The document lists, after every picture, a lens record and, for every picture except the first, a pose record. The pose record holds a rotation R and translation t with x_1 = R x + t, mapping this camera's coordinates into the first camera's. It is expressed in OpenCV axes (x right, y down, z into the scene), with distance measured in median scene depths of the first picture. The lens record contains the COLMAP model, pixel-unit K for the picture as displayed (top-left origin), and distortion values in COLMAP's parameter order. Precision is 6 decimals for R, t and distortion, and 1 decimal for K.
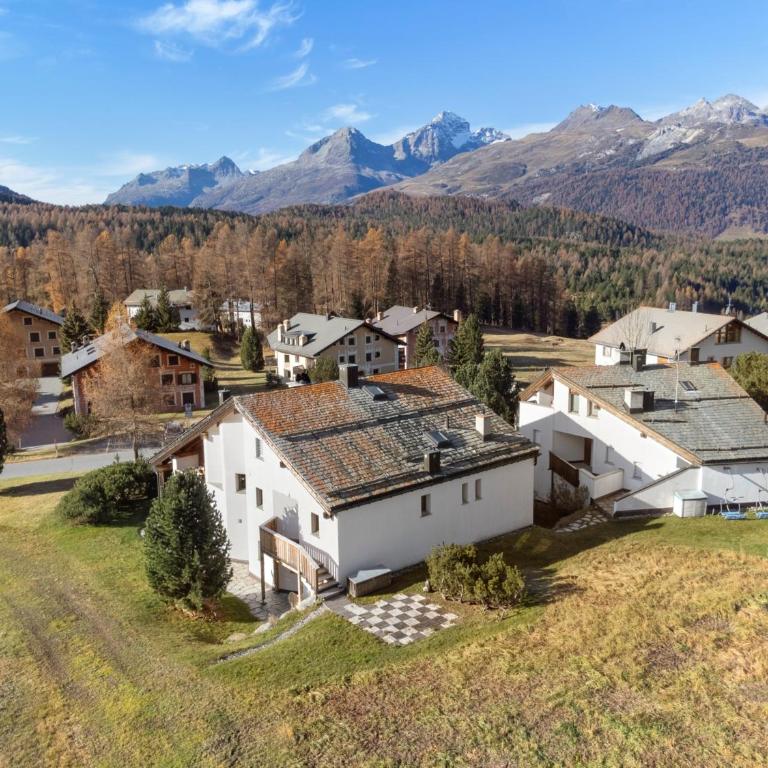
lens RADIAL K [[757.6, 0, 384.0], [0, 757.6, 384.0], [0, 0, 1]] dist [0.065410, -0.162412]
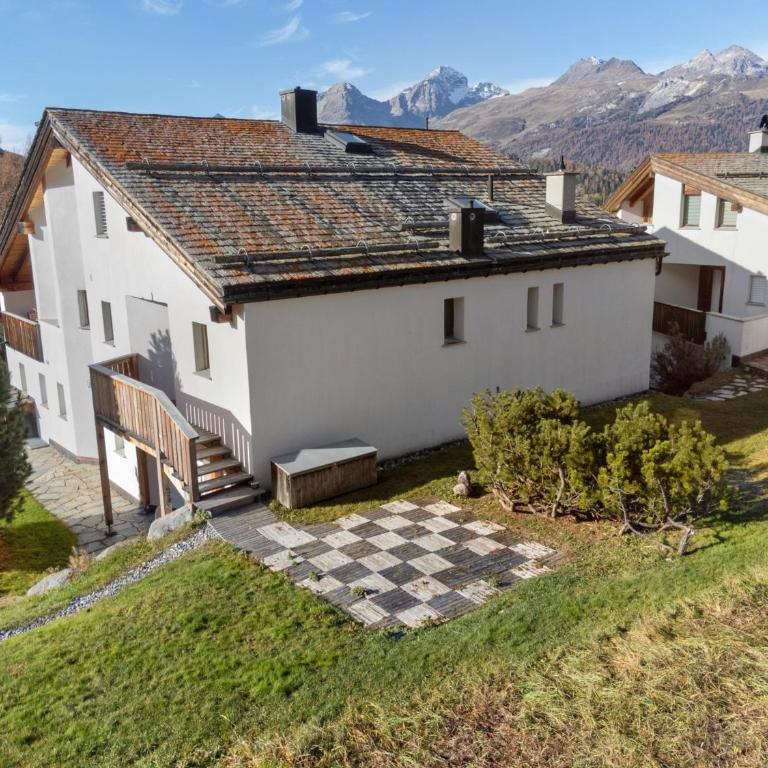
lens RADIAL K [[762.5, 0, 384.0], [0, 762.5, 384.0], [0, 0, 1]] dist [0.019736, -0.032386]
pose [[0.999978, -0.006234, 0.002470, 0.012045], [0.006097, 0.998633, 0.051920, 0.186178], [-0.002790, -0.051904, 0.998648, 0.574186]]
